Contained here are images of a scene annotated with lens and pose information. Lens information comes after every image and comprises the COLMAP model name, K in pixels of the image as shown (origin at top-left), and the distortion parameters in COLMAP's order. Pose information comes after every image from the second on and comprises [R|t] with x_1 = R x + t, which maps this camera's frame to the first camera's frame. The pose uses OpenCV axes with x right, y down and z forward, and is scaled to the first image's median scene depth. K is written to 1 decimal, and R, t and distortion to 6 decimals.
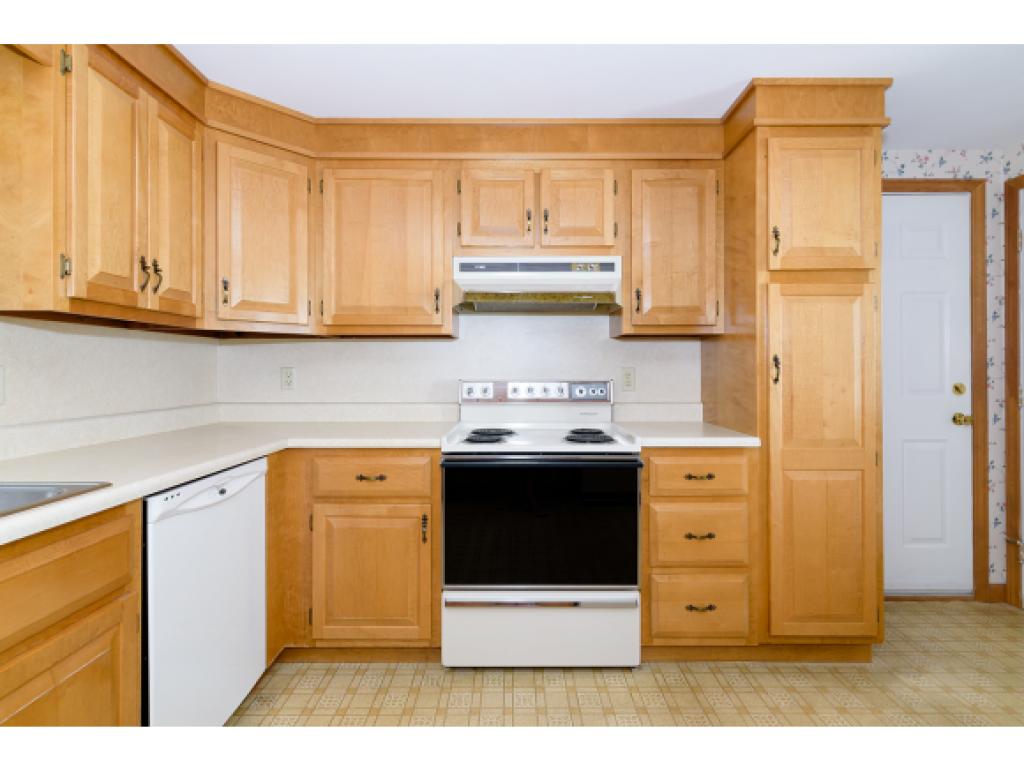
lens RADIAL K [[517.0, 0, 513.8], [0, 517.0, 366.4], [0, 0, 1]] dist [0.013014, -0.000218]
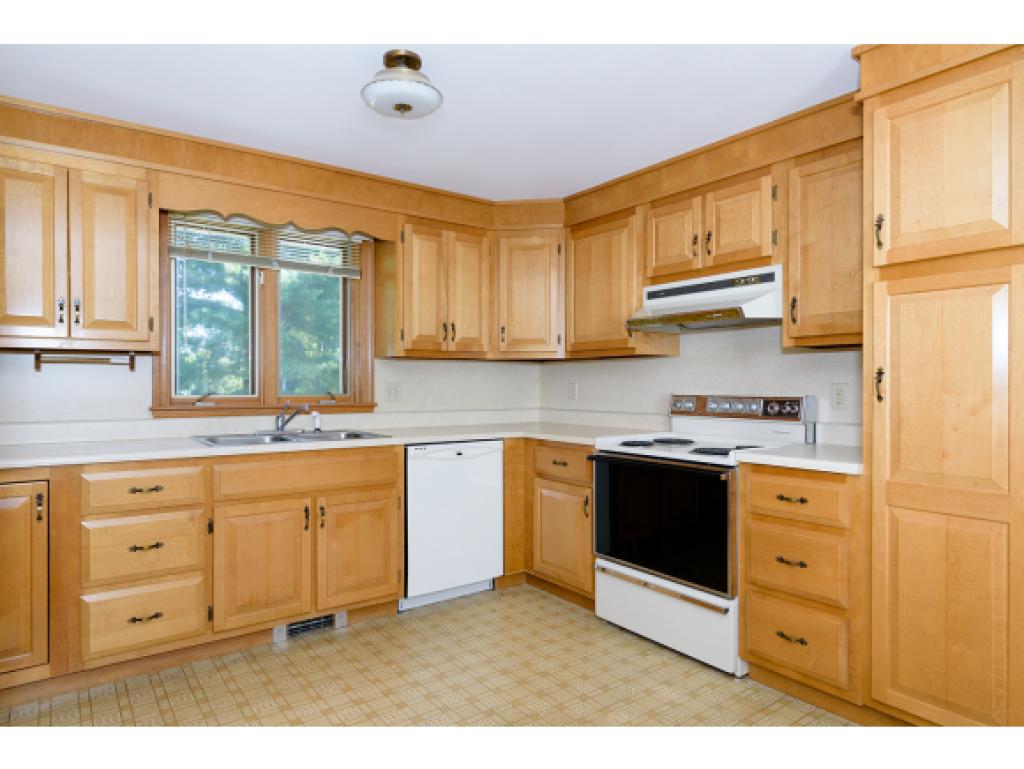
lens RADIAL K [[618.7, 0, 512.0], [0, 618.7, 384.5], [0, 0, 1]] dist [-0.001963, -0.000457]
pose [[0.589593, 0.000975, -0.807700, 0.961350], [0.003468, 0.999987, 0.003739, -0.000537], [0.807693, -0.005006, 0.589582, -0.067324]]
